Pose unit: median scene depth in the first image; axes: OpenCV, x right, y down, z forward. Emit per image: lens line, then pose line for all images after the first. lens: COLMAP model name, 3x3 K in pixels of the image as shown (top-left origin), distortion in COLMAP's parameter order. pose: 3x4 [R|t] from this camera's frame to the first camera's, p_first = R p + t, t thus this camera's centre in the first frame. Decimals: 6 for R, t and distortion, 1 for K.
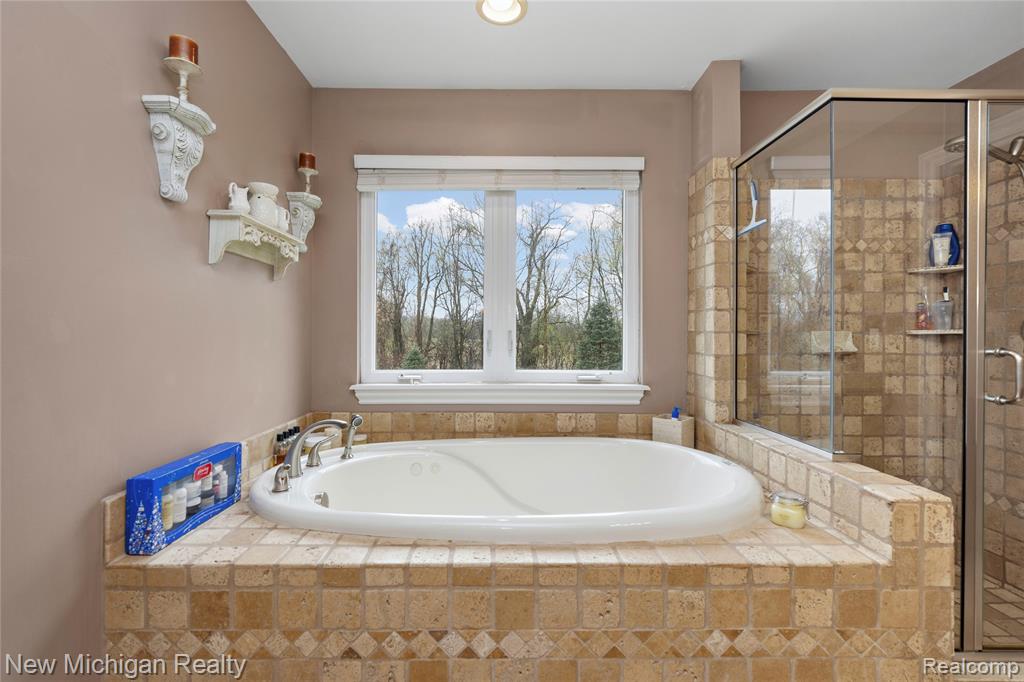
lens RADIAL K [[467.9, 0, 510.2], [0, 467.9, 338.1], [0, 0, 1]] dist [-0.000482, -0.001202]
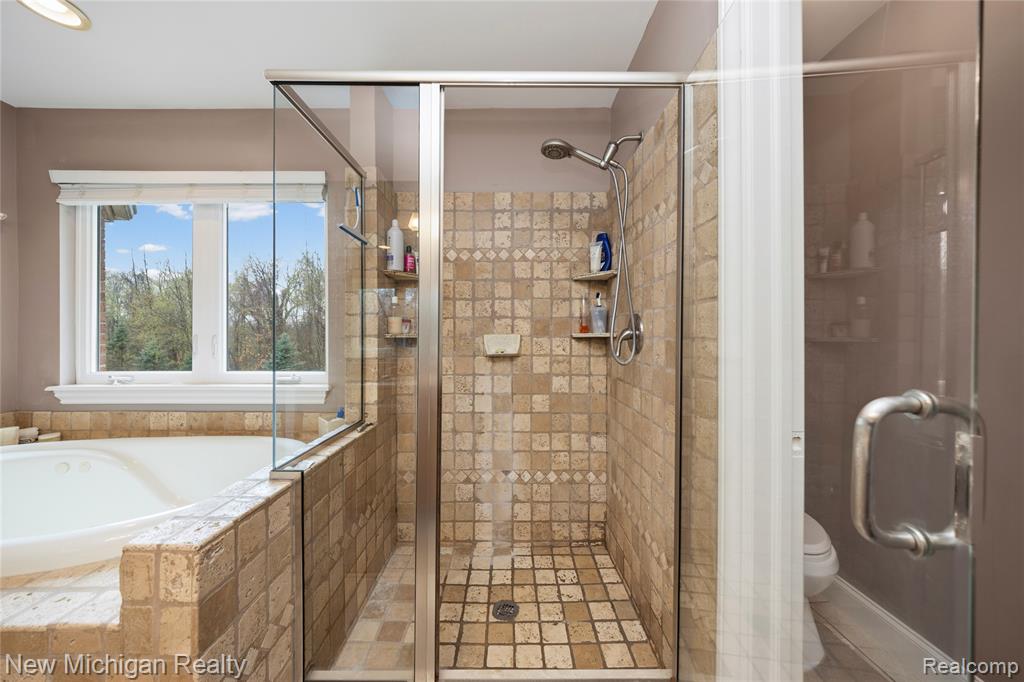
lens RADIAL K [[357.1, 0, 513.1], [0, 357.1, 340.9], [0, 0, 1]] dist [0.000618, -0.000507]
pose [[0.999979, -0.003566, 0.005399, 0.708101], [0.003530, 0.999971, 0.006693, -0.005946], [-0.005423, -0.006674, 0.999963, 0.182173]]
